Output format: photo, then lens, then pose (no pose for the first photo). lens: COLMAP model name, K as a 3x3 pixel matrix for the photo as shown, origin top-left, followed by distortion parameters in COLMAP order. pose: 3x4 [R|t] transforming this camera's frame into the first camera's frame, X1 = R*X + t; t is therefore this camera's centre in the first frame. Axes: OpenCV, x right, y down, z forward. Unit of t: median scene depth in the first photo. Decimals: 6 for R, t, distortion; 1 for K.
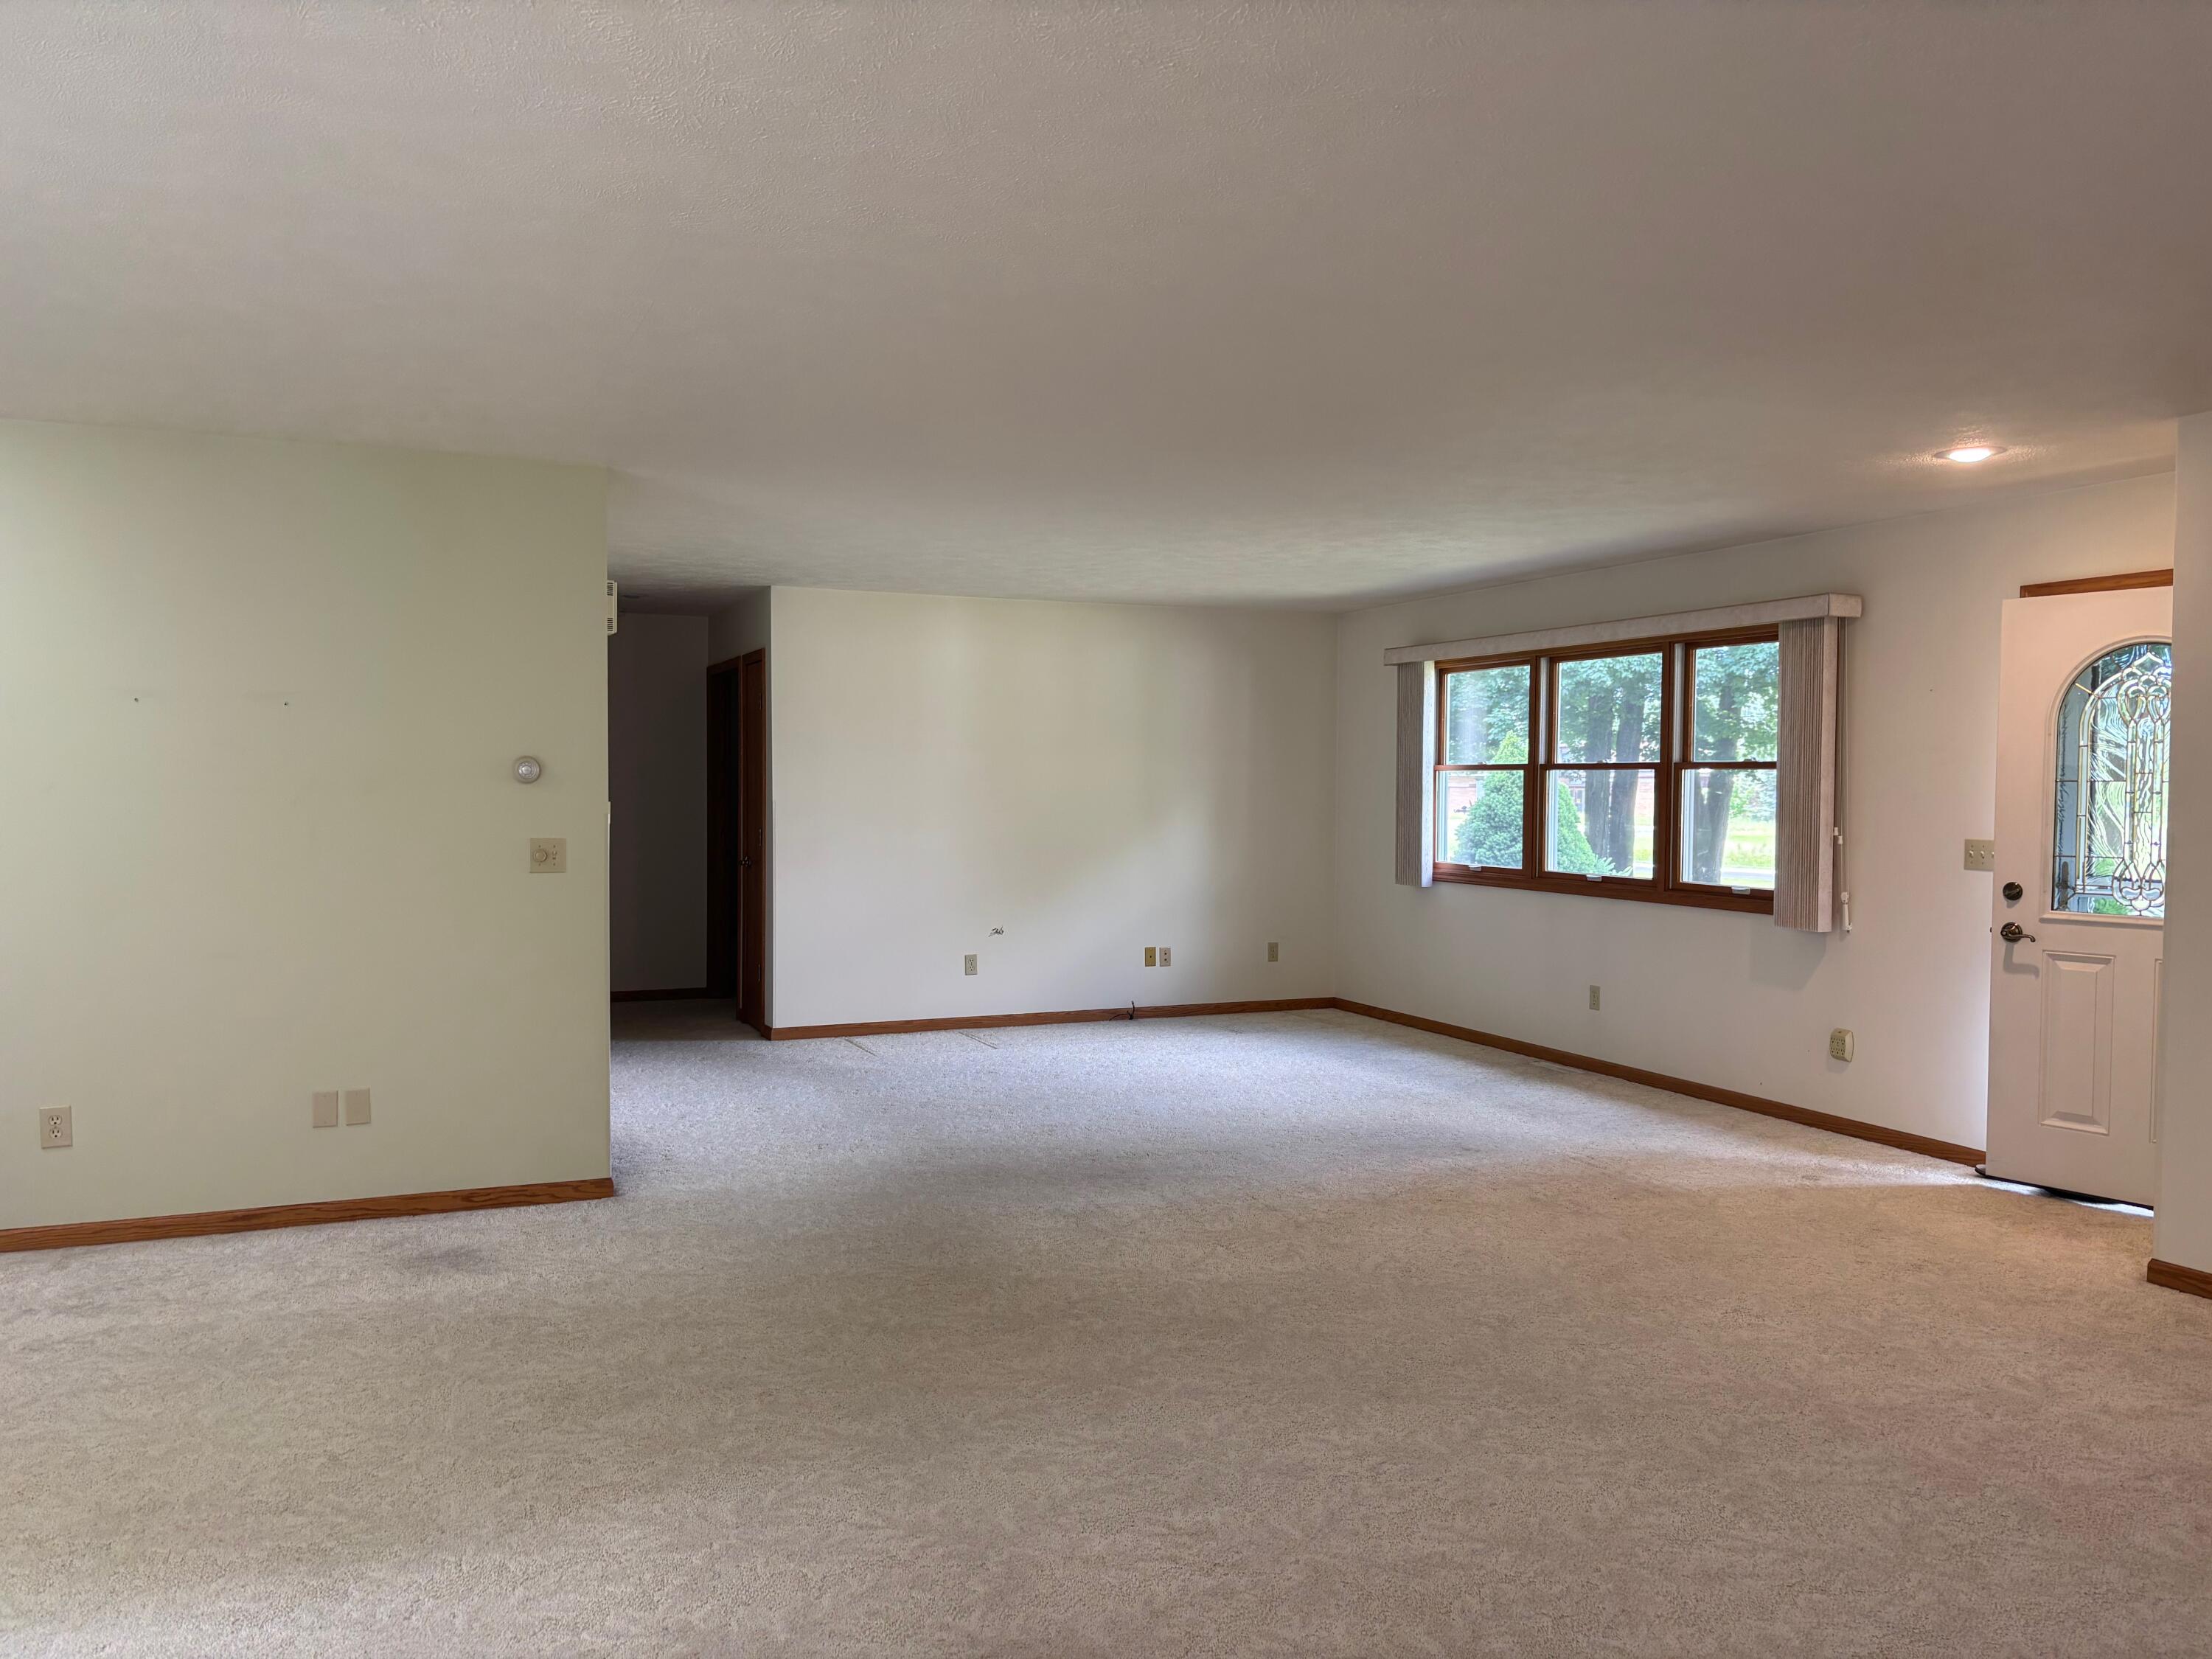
lens RADIAL K [[1707.6, 0, 1106.0], [0, 1707.6, 829.5], [0, 0, 1]] dist [0.011865, -0.018541]
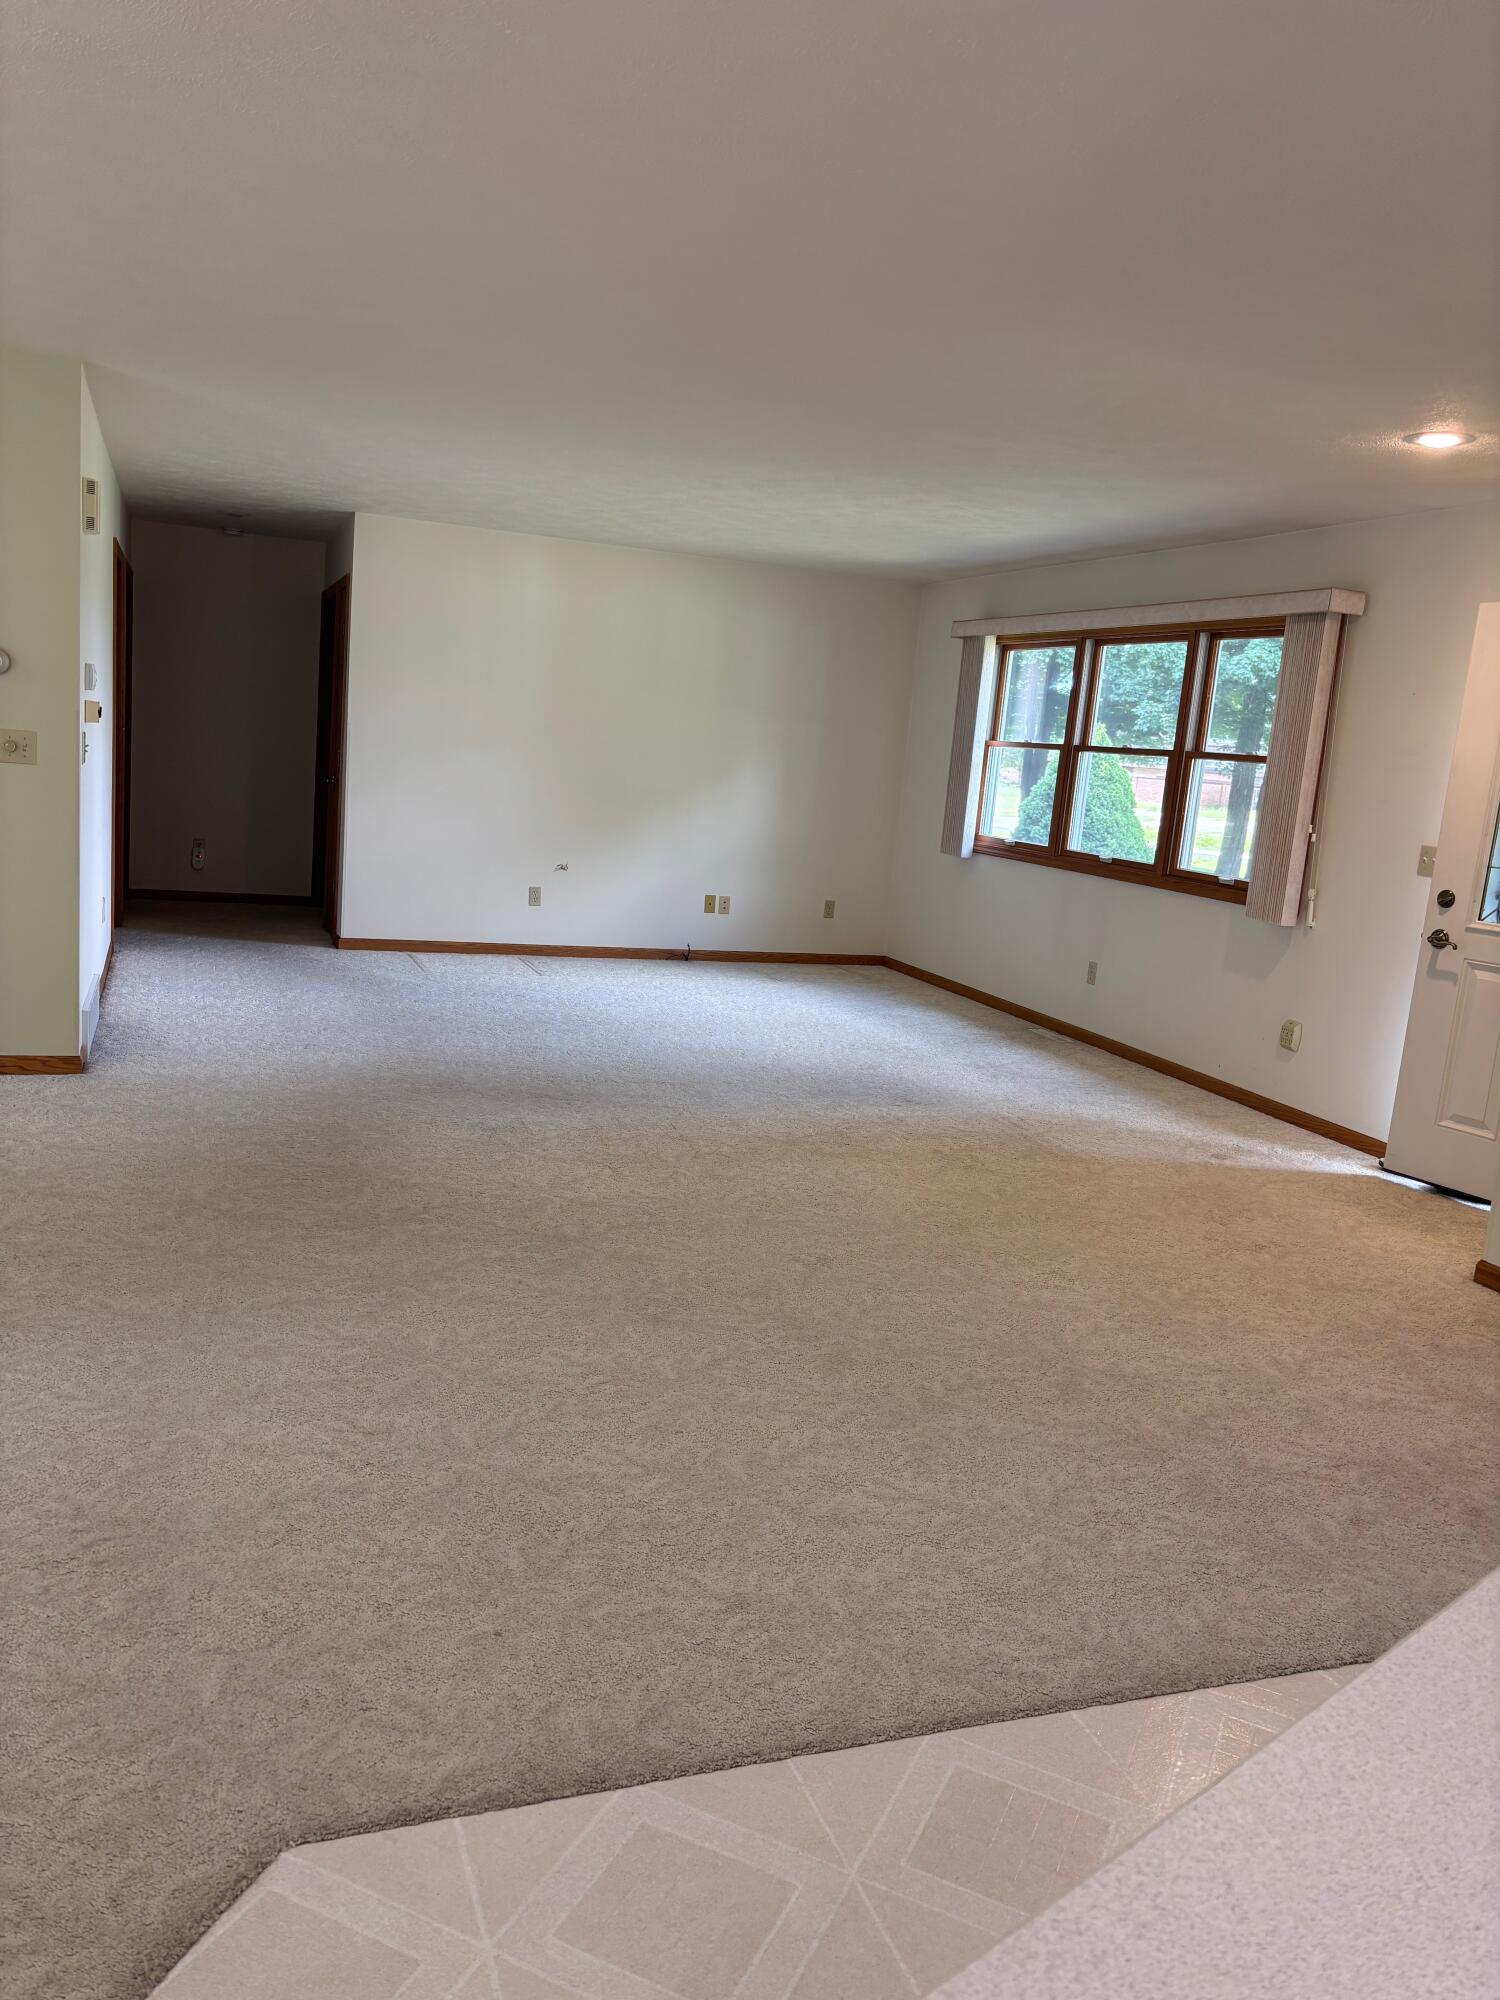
lens RADIAL K [[1543.9, 0, 759.4], [0, 1543.9, 1028.5], [0, 0, 1]] dist [0.011865, -0.018541]
pose [[0.995887, 0.086291, -0.027622, 0.136859], [-0.081111, 0.984953, 0.152608, 0.004325], [0.040375, -0.149740, 0.987901, 0.057581]]
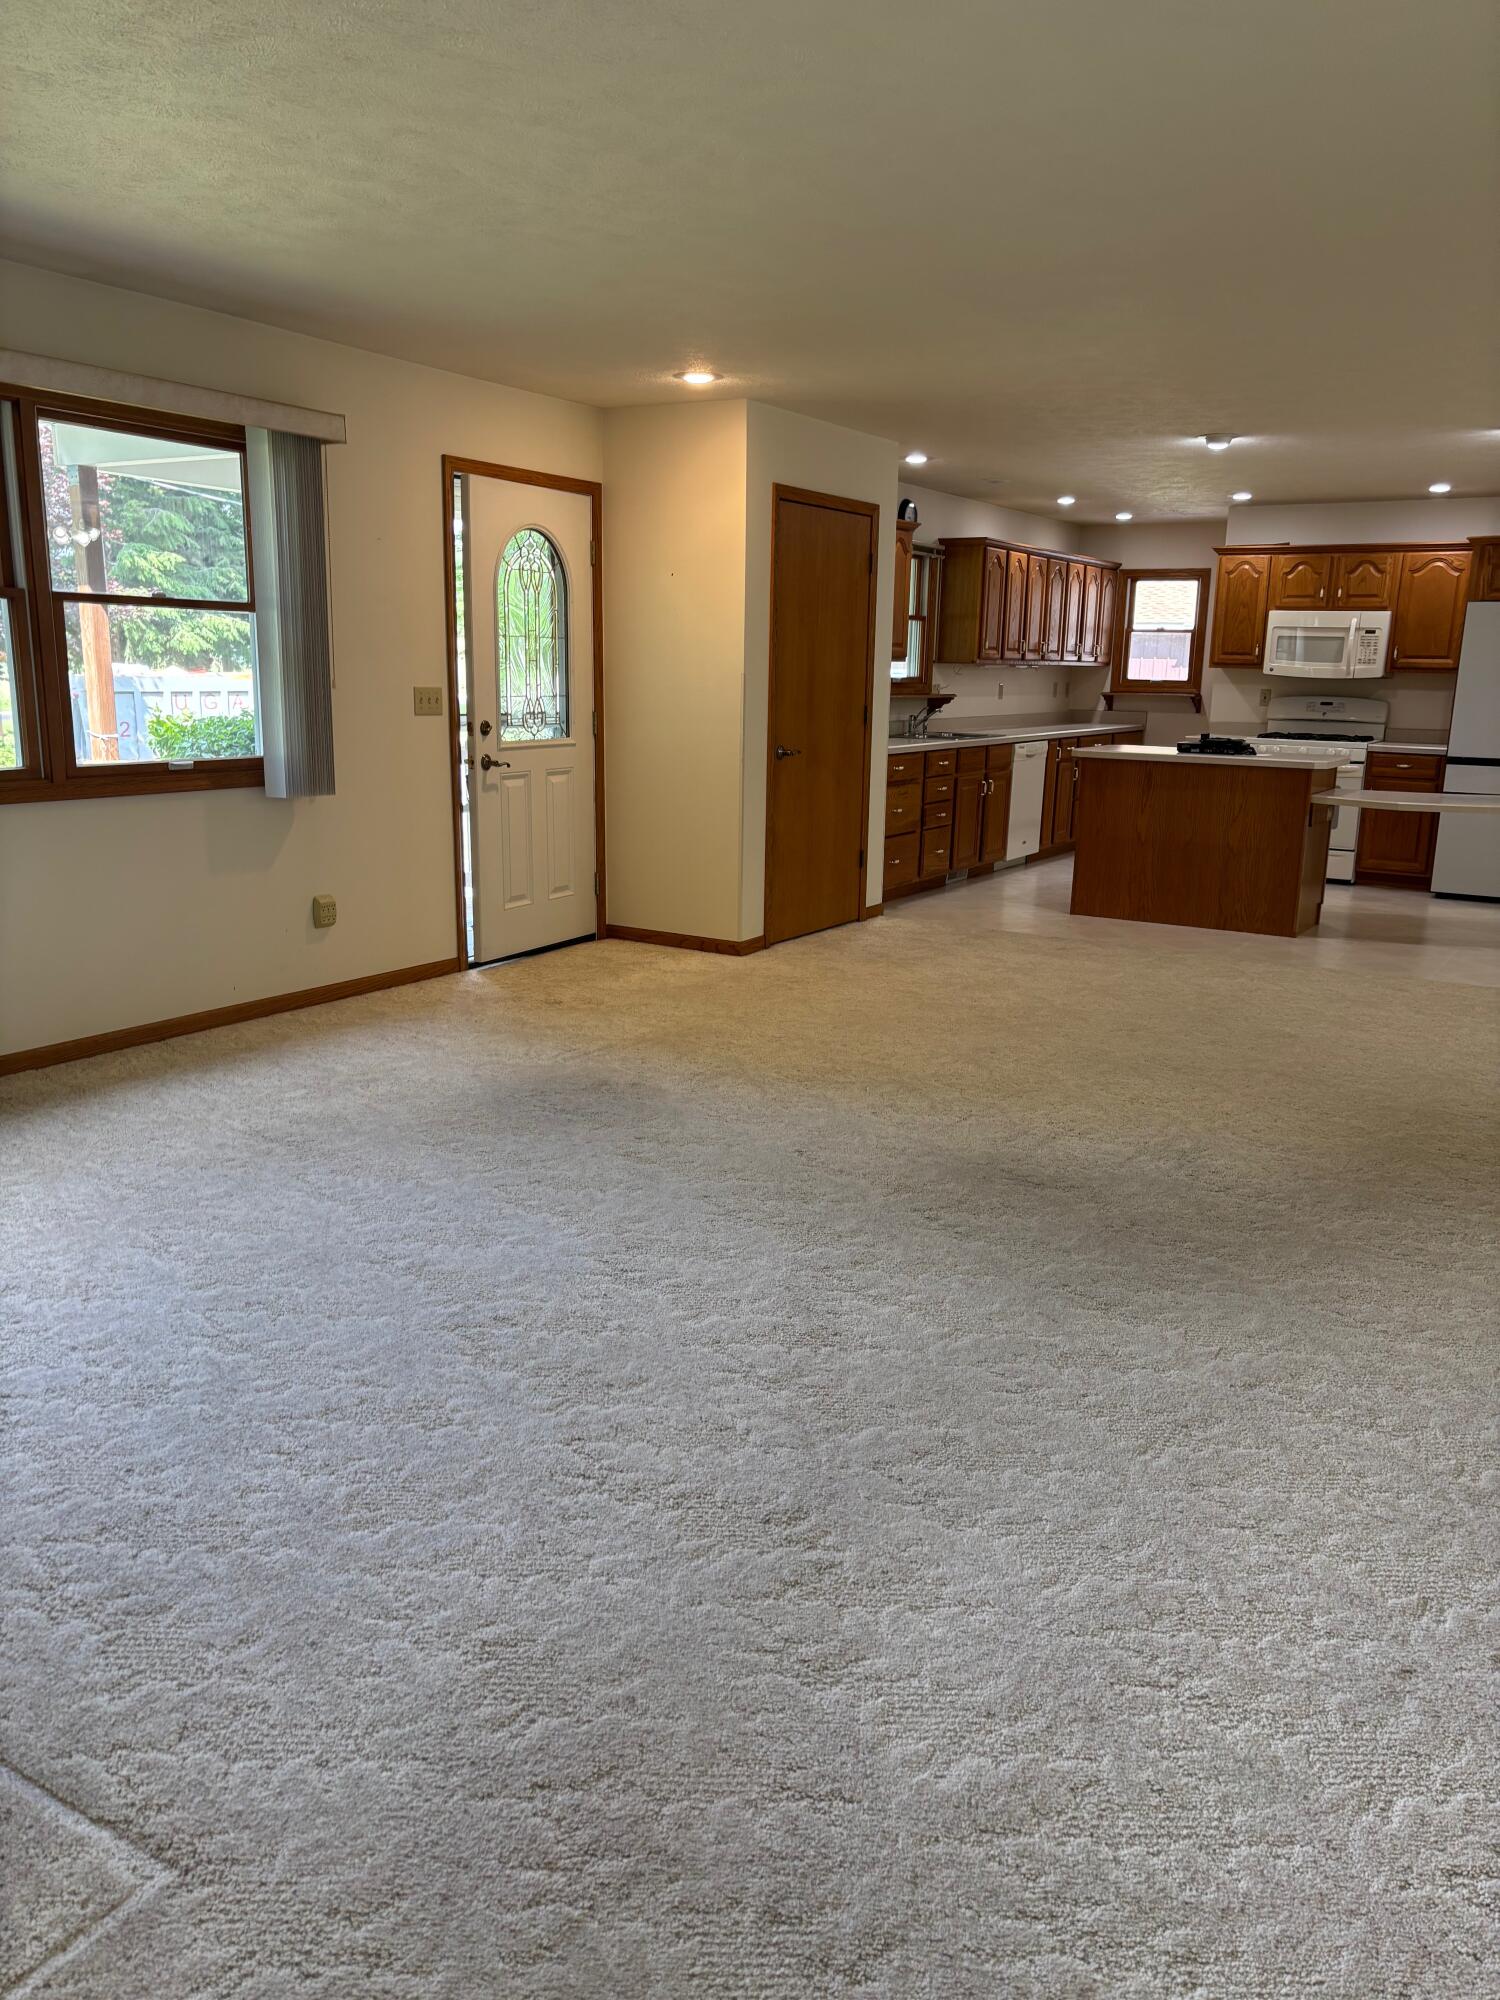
lens RADIAL K [[1543.9, 0, 759.4], [0, 1543.9, 1028.5], [0, 0, 1]] dist [0.011865, -0.018541]
pose [[-0.574984, -0.208774, 0.791079, -0.423130], [0.007259, 0.965555, 0.260097, -0.035265], [-0.818132, 0.155294, -0.553664, 1.331879]]
